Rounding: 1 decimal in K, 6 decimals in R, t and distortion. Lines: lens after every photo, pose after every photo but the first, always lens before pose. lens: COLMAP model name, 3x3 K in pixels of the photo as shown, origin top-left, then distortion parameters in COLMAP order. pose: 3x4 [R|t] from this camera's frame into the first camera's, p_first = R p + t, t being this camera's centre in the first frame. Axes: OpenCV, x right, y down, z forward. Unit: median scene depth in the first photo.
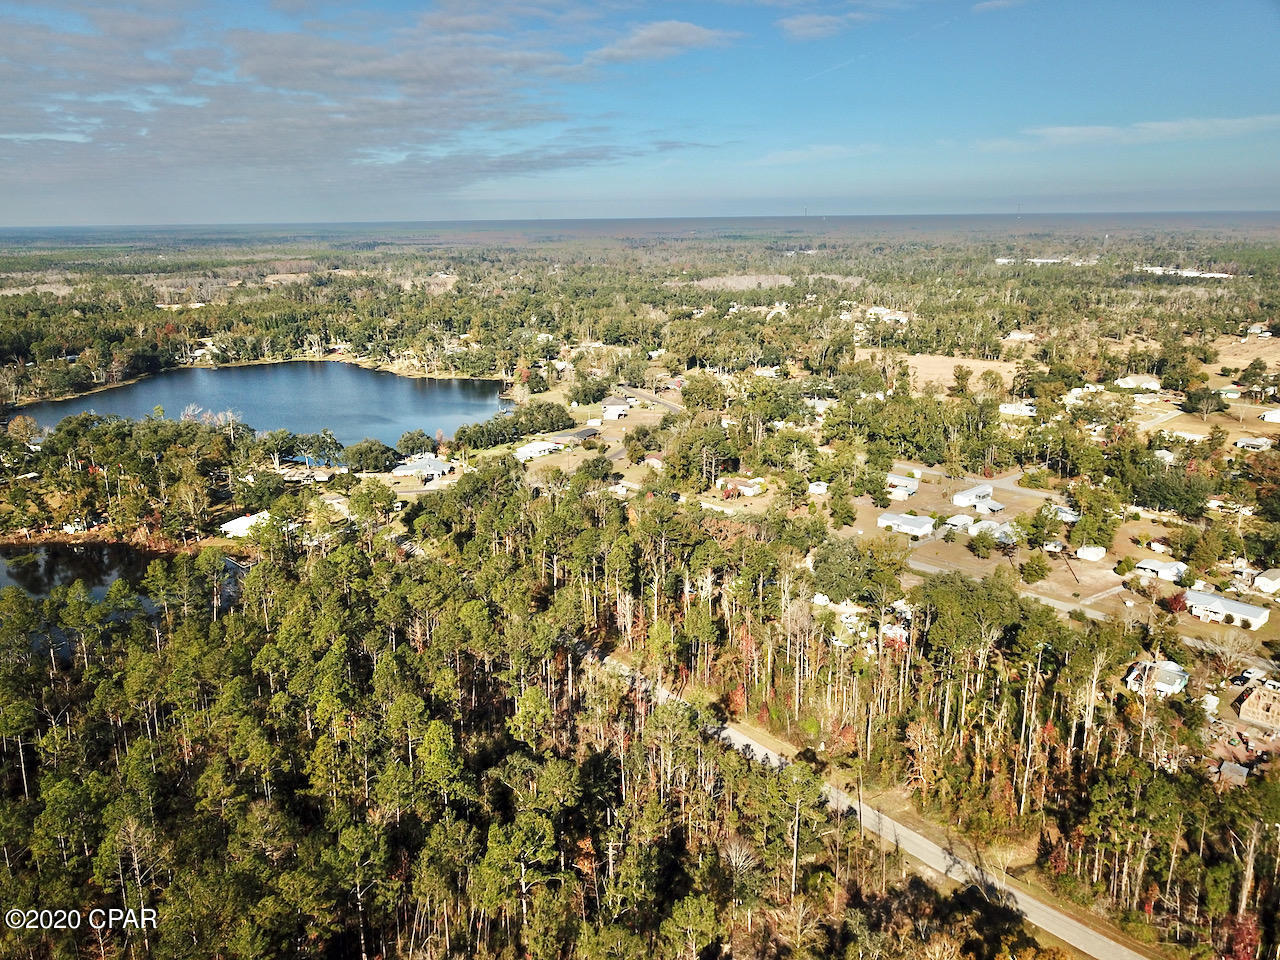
lens RADIAL K [[978.4, 0, 640.0], [0, 978.4, 480.0], [0, 0, 1]] dist [0.012081, -0.012398]
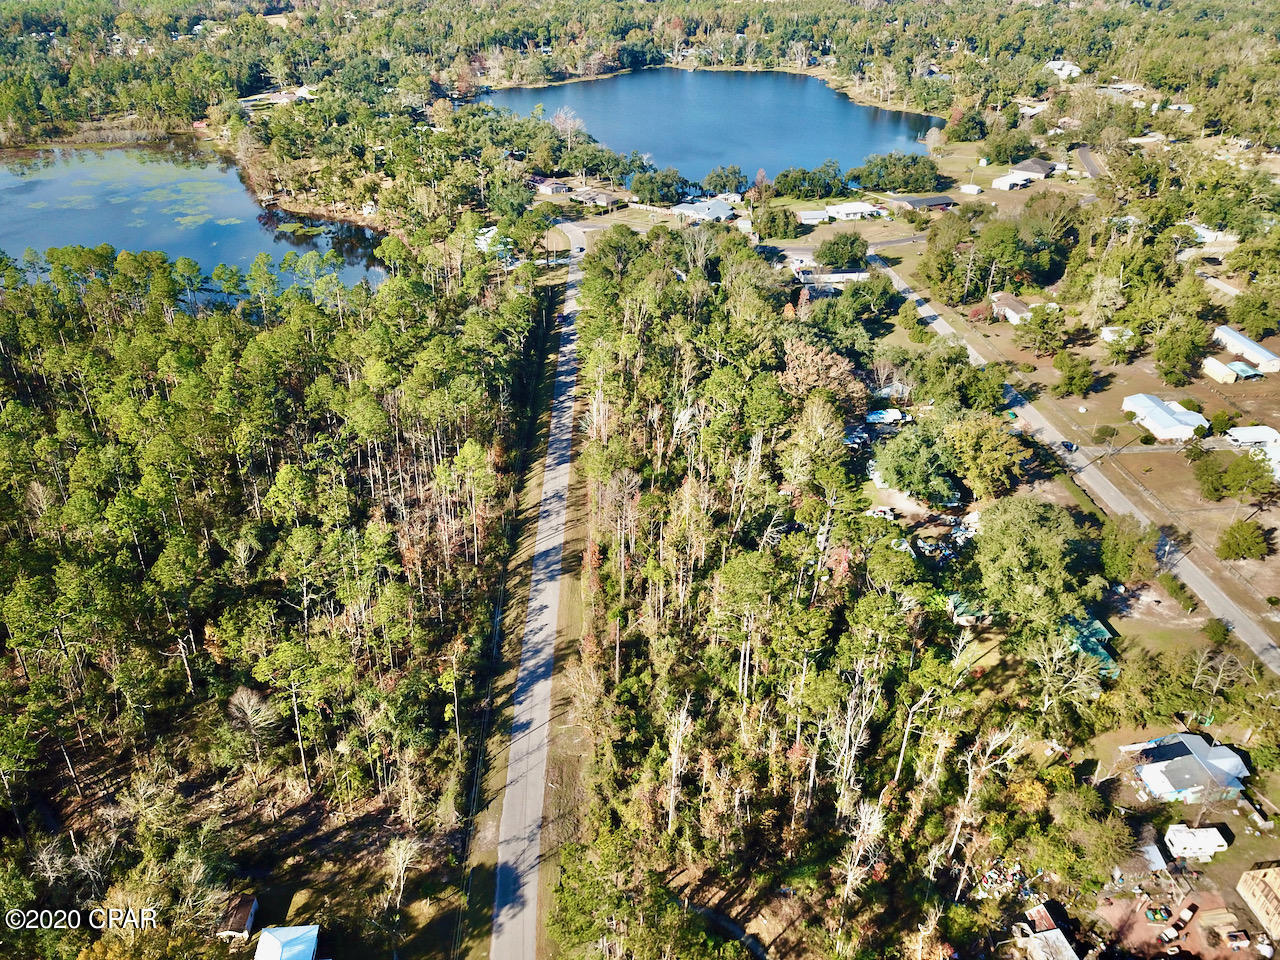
lens RADIAL K [[990.4, 0, 640.0], [0, 990.4, 480.0], [0, 0, 1]] dist [-0.003424, -0.006150]
pose [[0.797220, 0.314920, -0.515039, 0.197666], [-0.166260, 0.934696, 0.314168, -0.039458], [0.580342, -0.164831, 0.797517, 0.130219]]
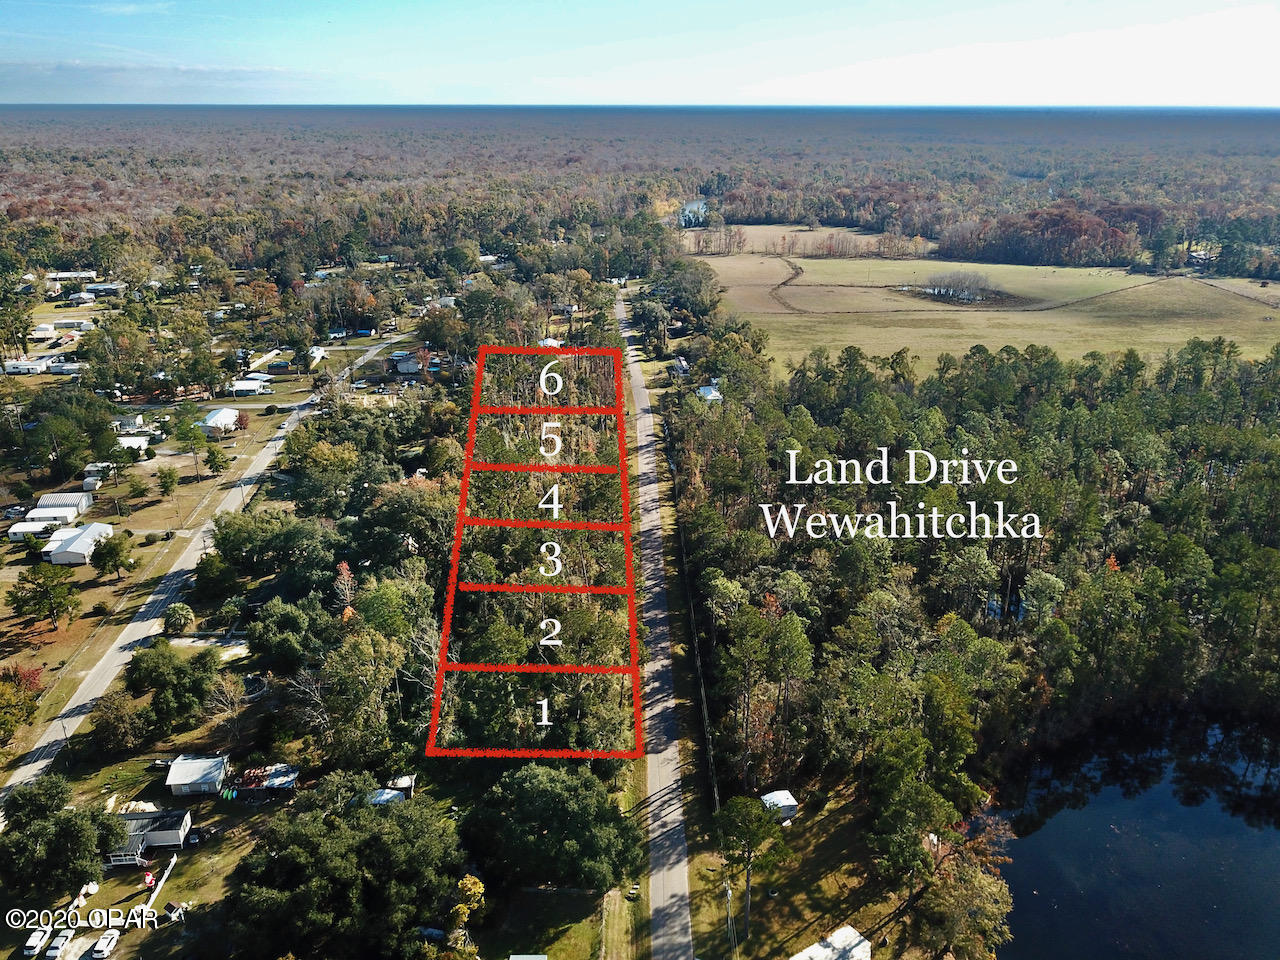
lens RADIAL K [[990.4, 0, 640.0], [0, 990.4, 480.0], [0, 0, 1]] dist [-0.003424, -0.006150]
pose [[-0.791421, -0.218379, 0.570932, -0.251354], [0.162755, 0.825012, 0.541172, -0.178191], [-0.589206, 0.521216, -0.617389, 0.659098]]
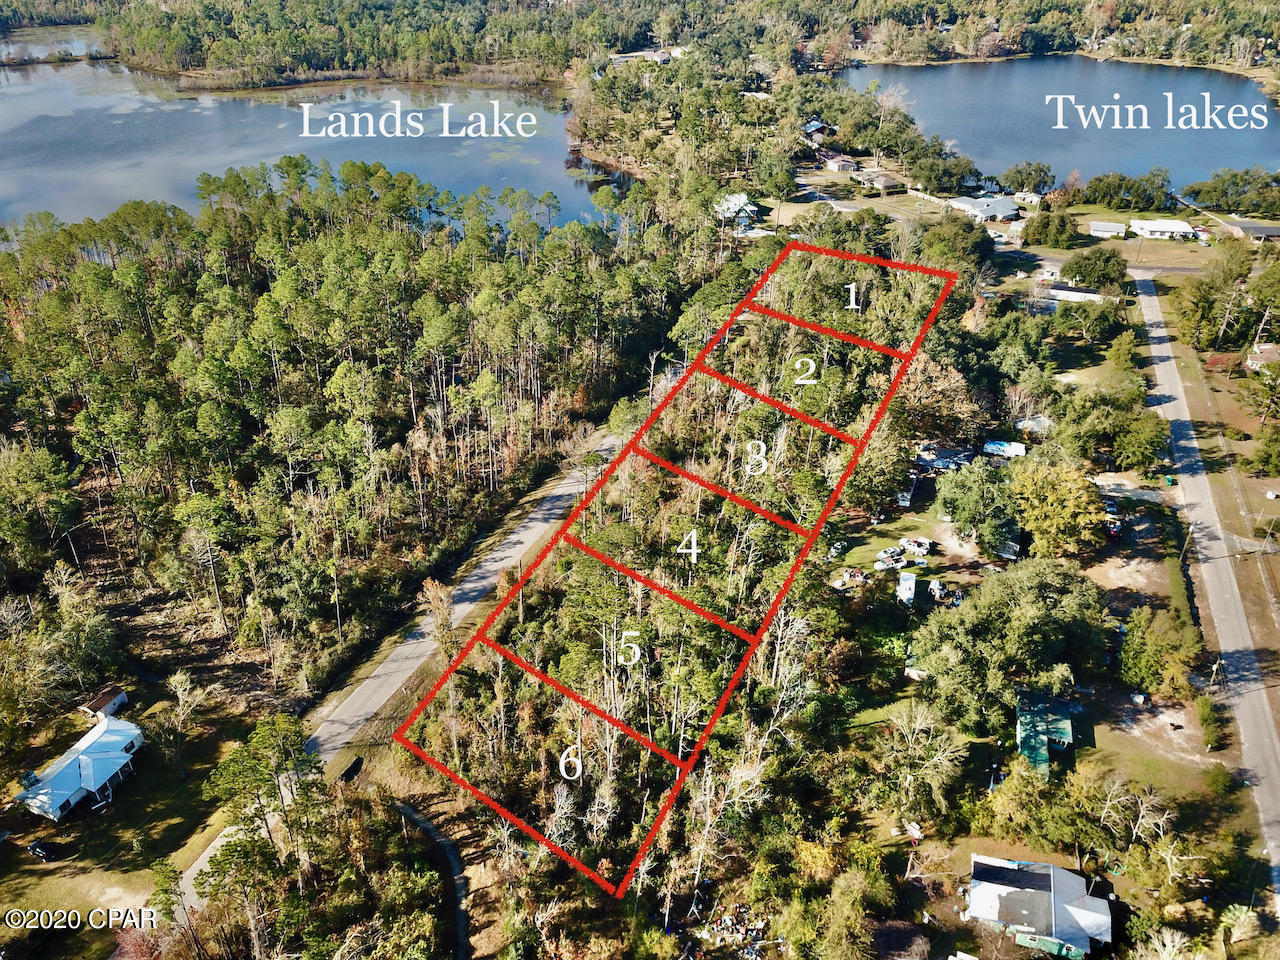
lens RADIAL K [[1000.6, 0, 640.0], [0, 1000.6, 480.0], [0, 0, 1]] dist [0.000487, -0.010105]
pose [[0.456826, 0.472469, -0.753713, 0.274290], [-0.238433, 0.881322, 0.407947, -0.058282], [0.857006, -0.006650, 0.515263, 0.213722]]
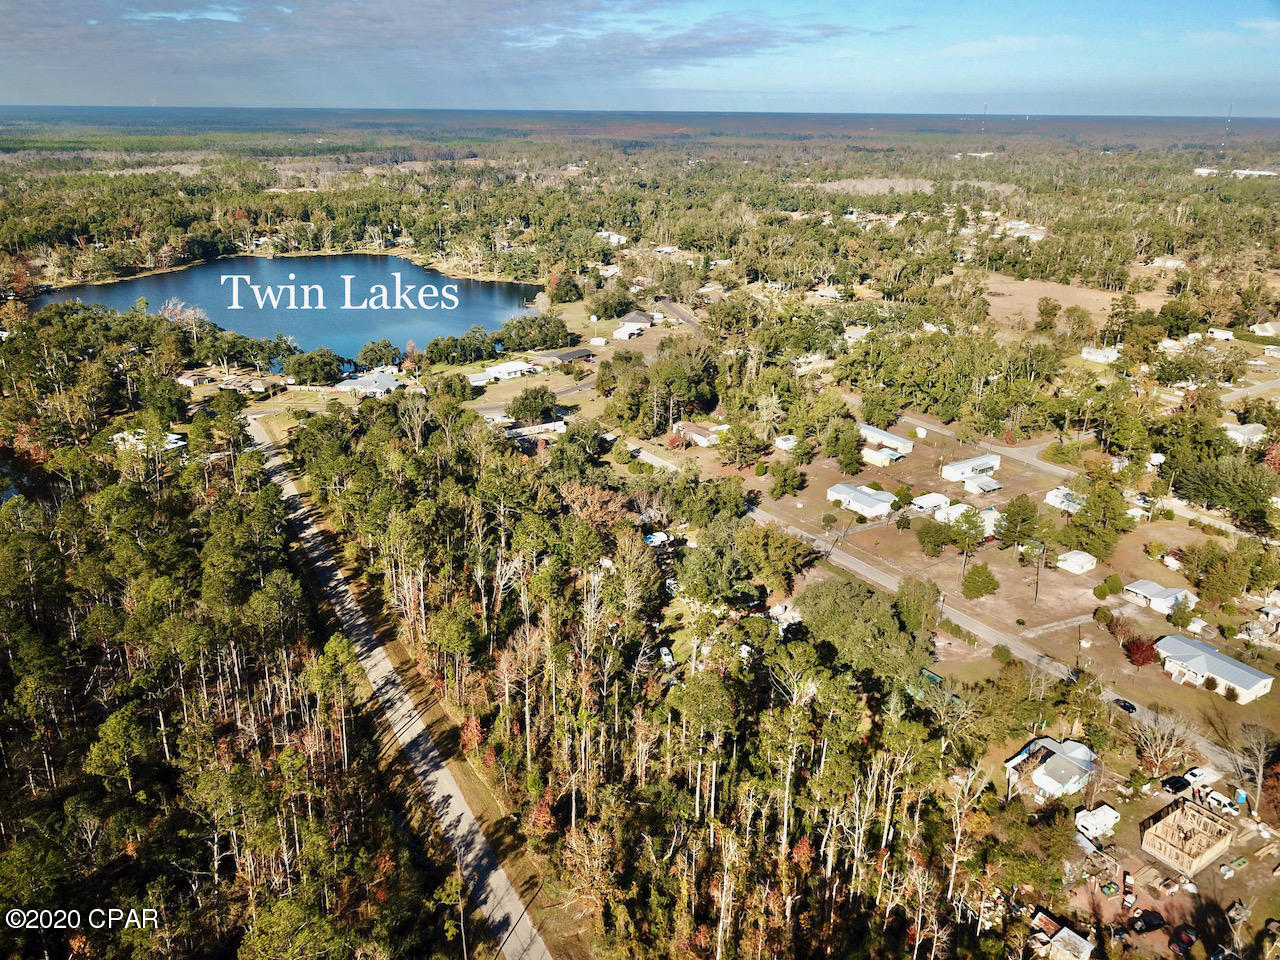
lens RADIAL K [[978.4, 0, 640.0], [0, 978.4, 480.0], [0, 0, 1]] dist [0.012081, -0.012398]
pose [[0.983441, 0.083693, -0.160745, 0.124298], [-0.067363, 0.992242, 0.104494, -0.024799], [0.168244, -0.091936, 0.981449, 0.096854]]
